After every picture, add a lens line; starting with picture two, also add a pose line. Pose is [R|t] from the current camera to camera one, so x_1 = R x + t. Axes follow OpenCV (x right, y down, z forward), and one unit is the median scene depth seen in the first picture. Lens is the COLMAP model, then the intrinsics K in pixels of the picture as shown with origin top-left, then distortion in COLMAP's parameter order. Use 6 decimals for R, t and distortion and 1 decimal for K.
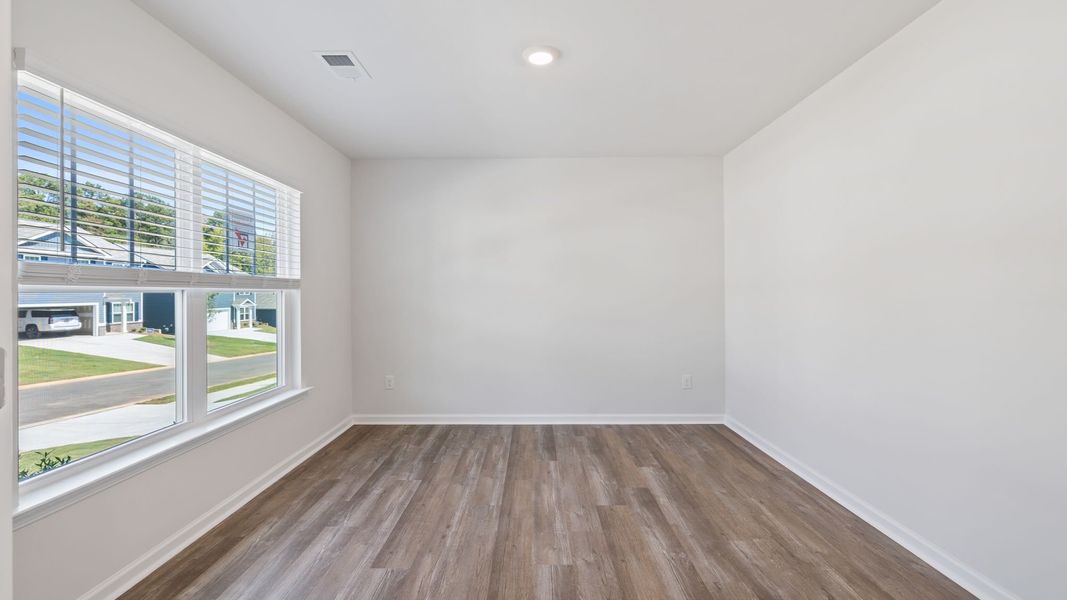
lens RADIAL K [[454.4, 0, 525.9], [0, 454.4, 294.5], [0, 0, 1]] dist [-0.000927, -0.000202]
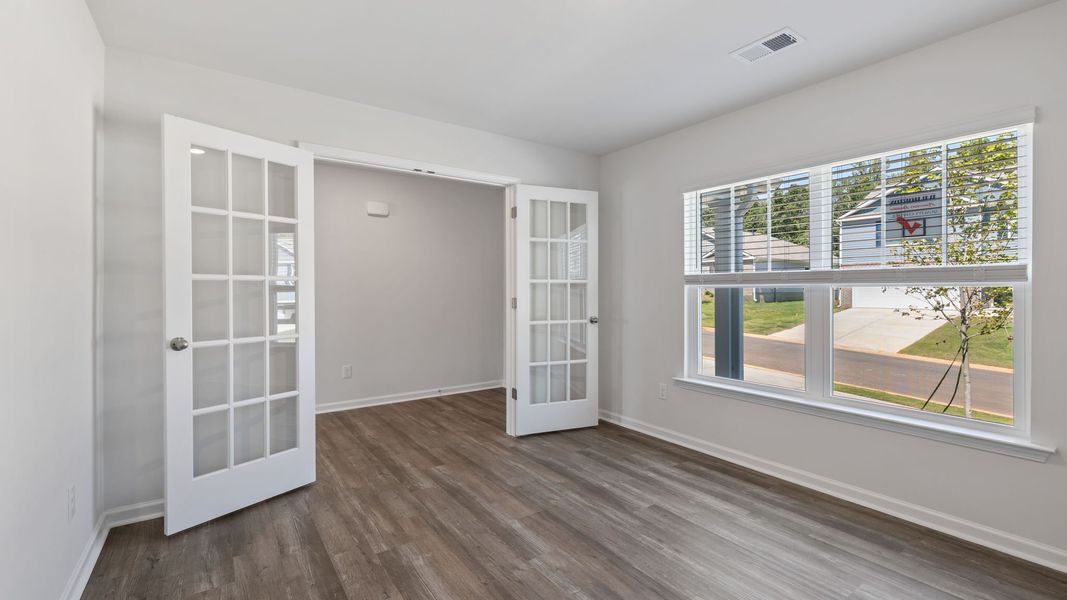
lens RADIAL K [[454.4, 0, 534.4], [0, 454.4, 291.6], [0, 0, 1]] dist [-0.000927, -0.000202]
pose [[-0.802818, 0.007436, -0.596177, 0.667015], [0.001995, 0.999950, 0.009785, -0.010080], [0.596220, 0.006667, -0.802793, 1.765860]]
